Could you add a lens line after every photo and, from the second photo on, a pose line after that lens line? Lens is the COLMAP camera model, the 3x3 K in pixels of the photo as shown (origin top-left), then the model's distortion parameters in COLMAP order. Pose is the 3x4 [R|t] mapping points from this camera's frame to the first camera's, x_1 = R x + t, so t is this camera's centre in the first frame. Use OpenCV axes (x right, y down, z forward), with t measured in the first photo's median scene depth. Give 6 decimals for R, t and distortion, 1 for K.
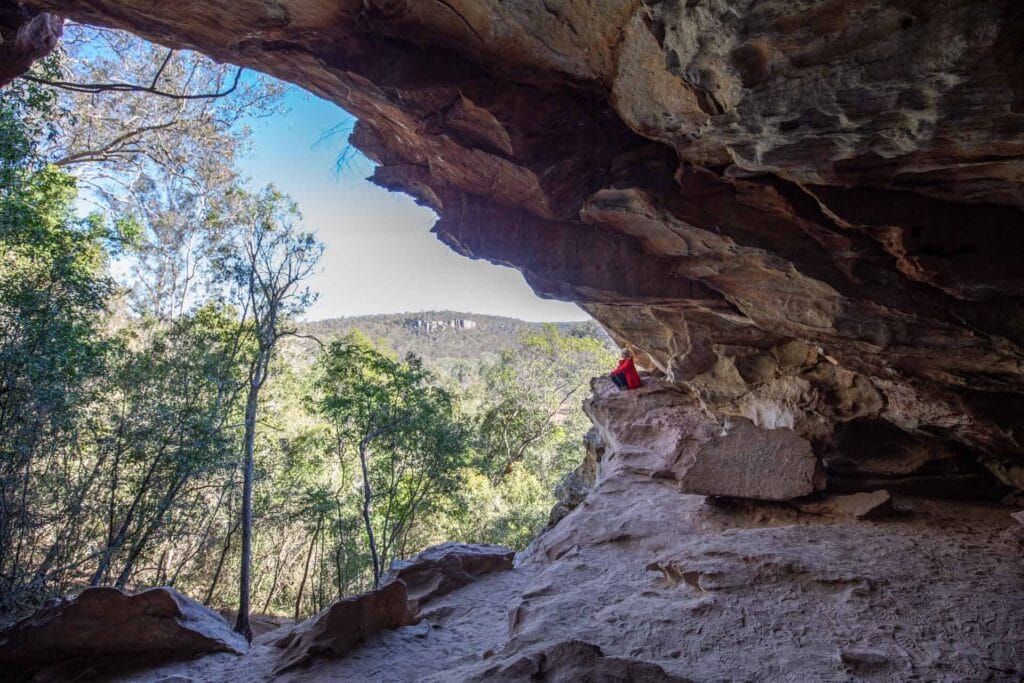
lens RADIAL K [[469.1, 0, 512.0], [0, 469.1, 341.5], [0, 0, 1]] dist [-0.041437, 0.009791]
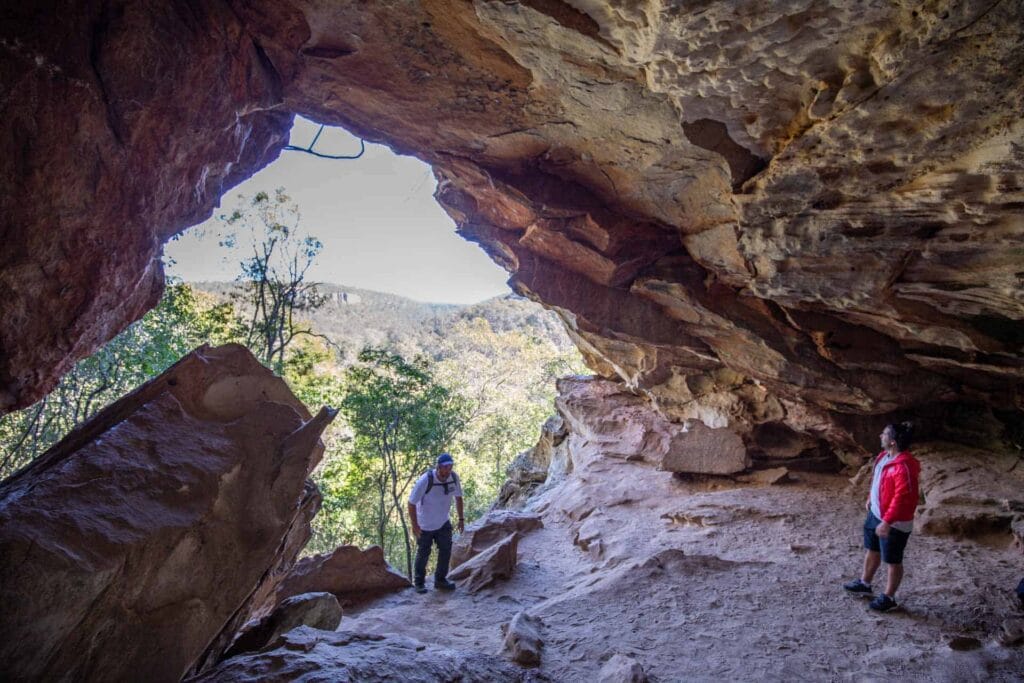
lens RADIAL K [[469.1, 0, 512.0], [0, 469.1, 341.5], [0, 0, 1]] dist [-0.041437, 0.009791]
pose [[0.968756, 0.048947, 0.243137, -0.536248], [-0.058932, 0.997684, 0.033959, -0.120251], [-0.240912, -0.047226, 0.969397, -0.343390]]
